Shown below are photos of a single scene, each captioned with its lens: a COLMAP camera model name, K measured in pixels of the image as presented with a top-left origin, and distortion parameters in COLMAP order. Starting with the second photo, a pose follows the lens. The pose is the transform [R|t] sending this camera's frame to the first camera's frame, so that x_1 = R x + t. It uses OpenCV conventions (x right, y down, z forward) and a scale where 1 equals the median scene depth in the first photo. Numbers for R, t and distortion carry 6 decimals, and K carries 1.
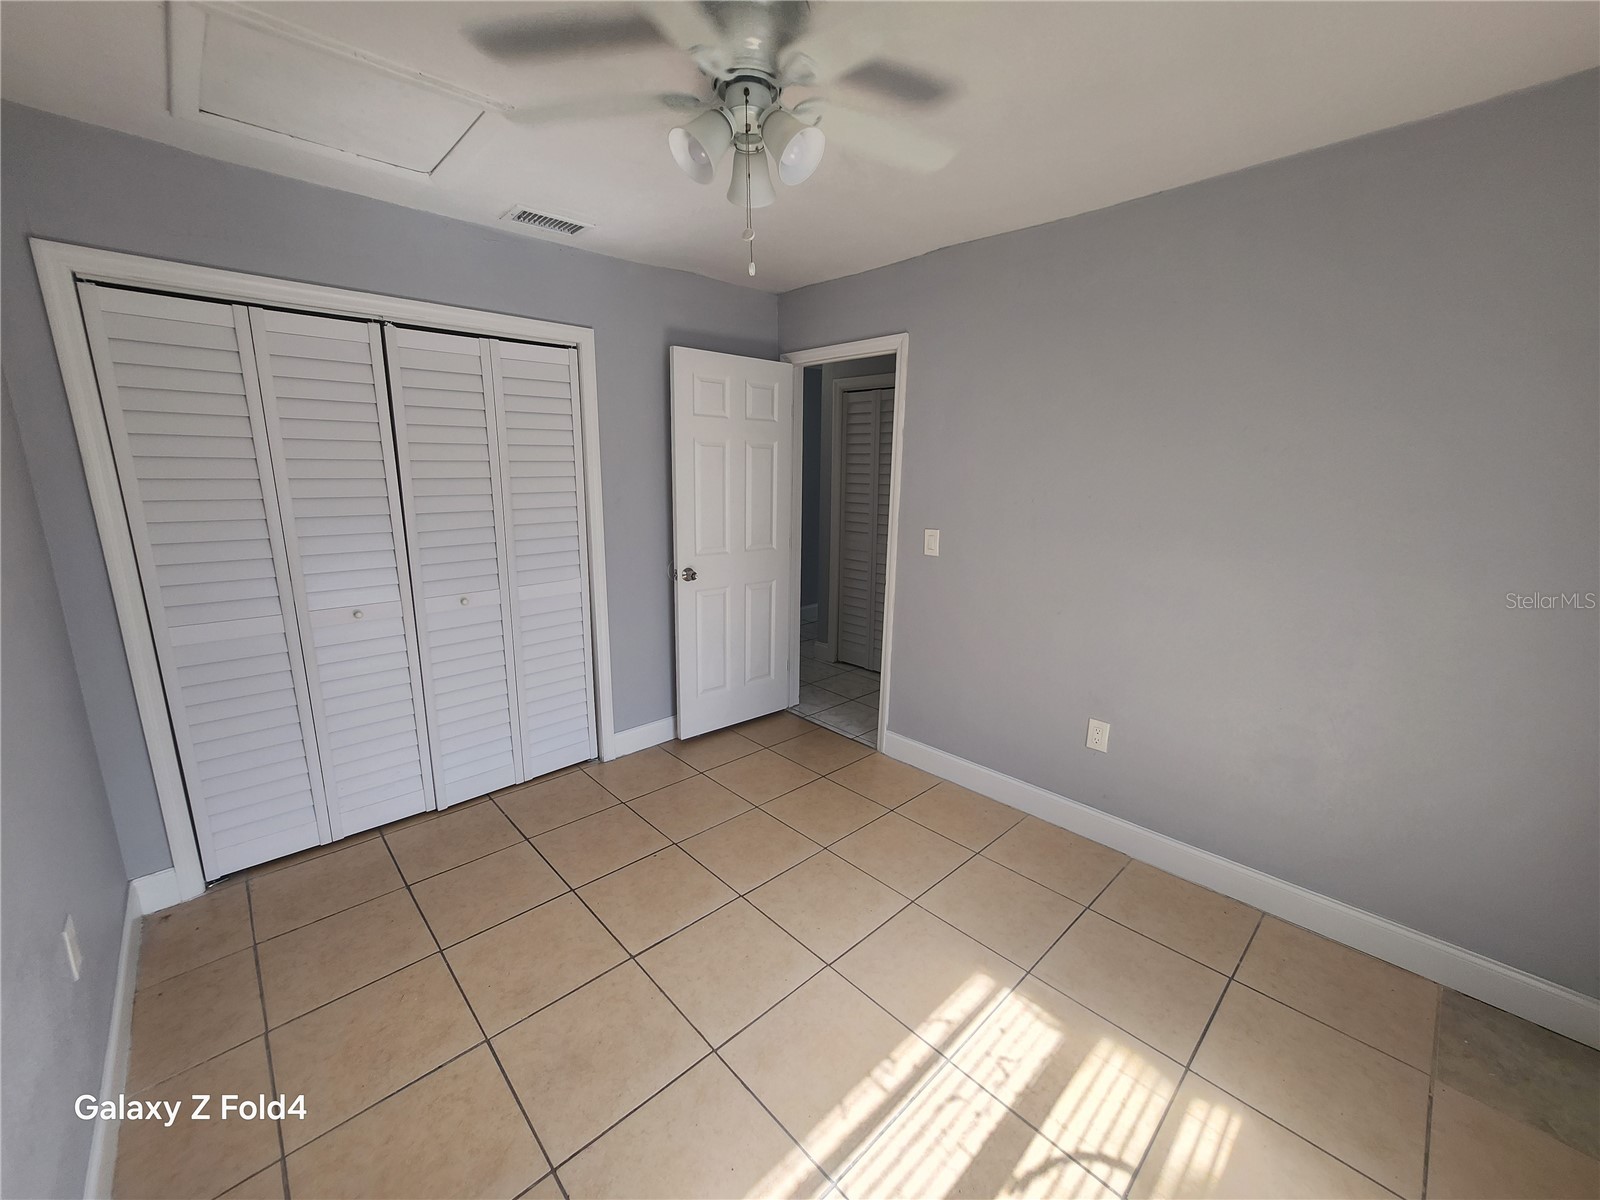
lens RADIAL K [[634.5, 0, 798.3], [0, 634.5, 601.2], [0, 0, 1]] dist [-0.000333, 0.001070]
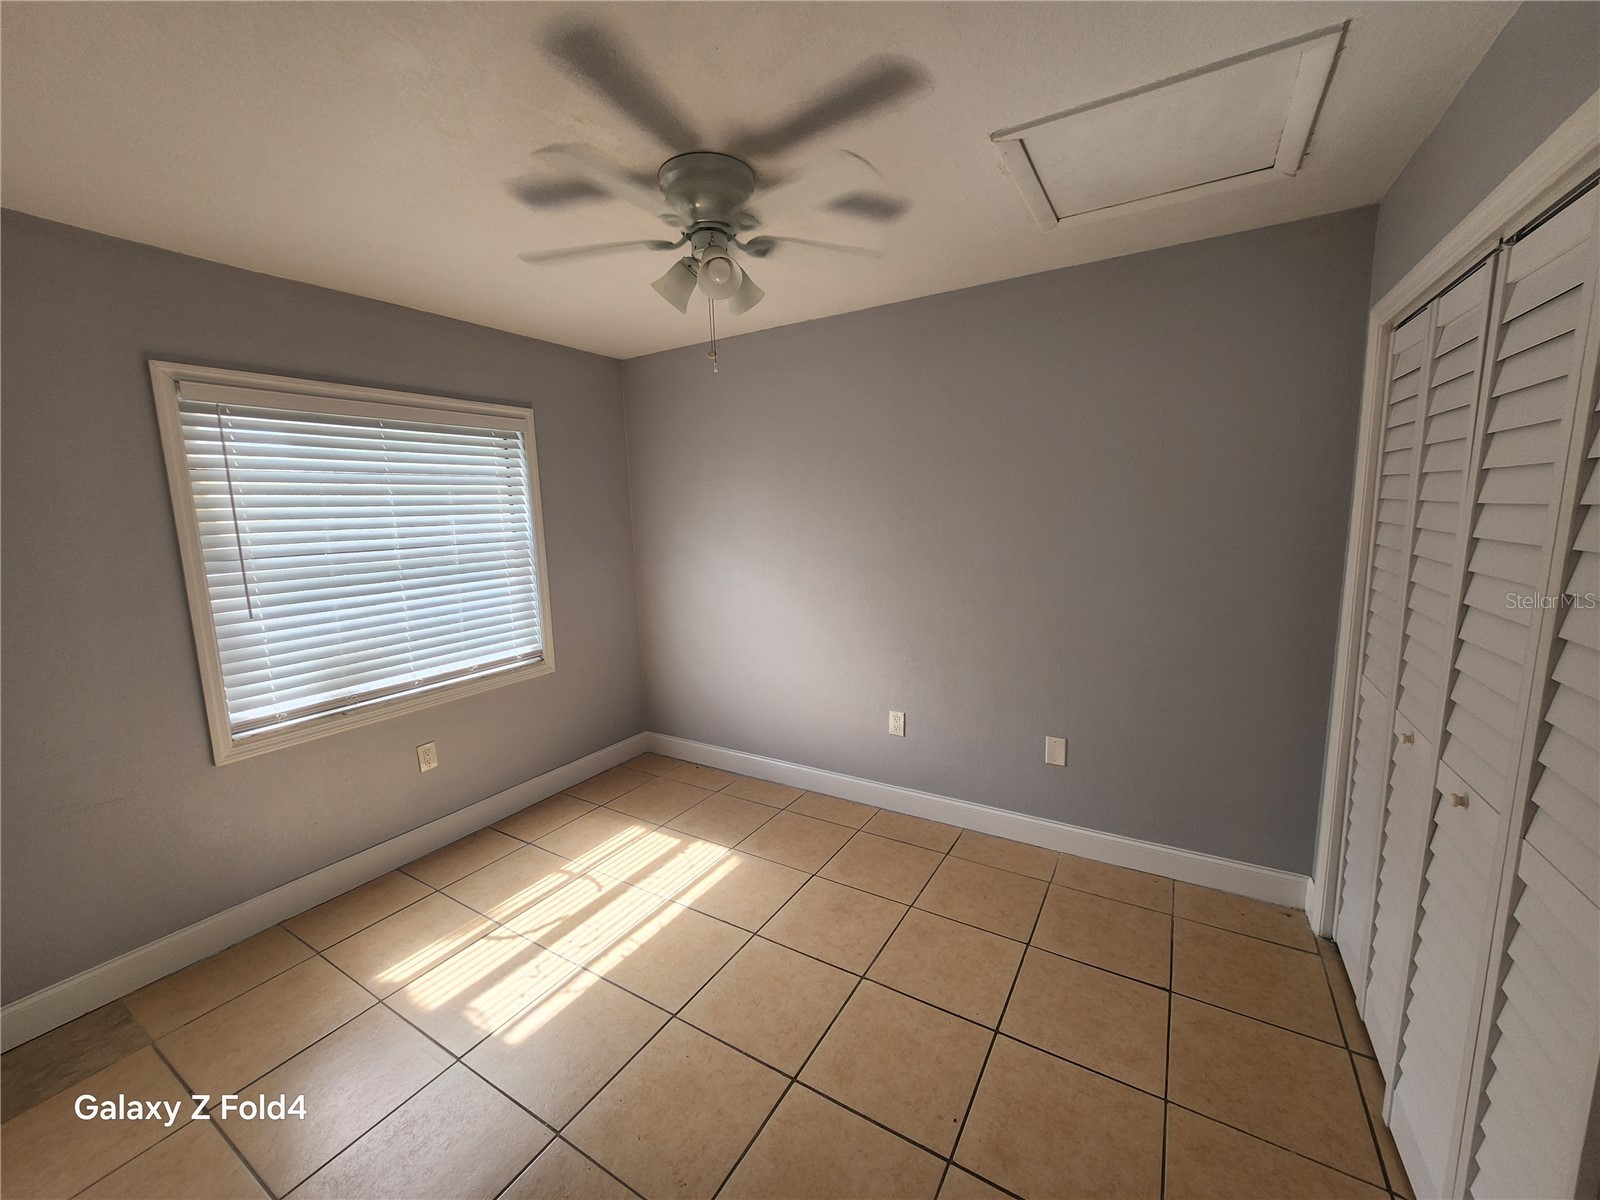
lens RADIAL K [[634.5, 0, 798.1], [0, 634.5, 599.6], [0, 0, 1]] dist [-0.000333, 0.001070]
pose [[-0.963672, 0.053951, -0.261583, 0.100580], [-0.040321, 0.938774, 0.342165, -0.456890], [0.264027, 0.340283, -0.902495, 2.026787]]
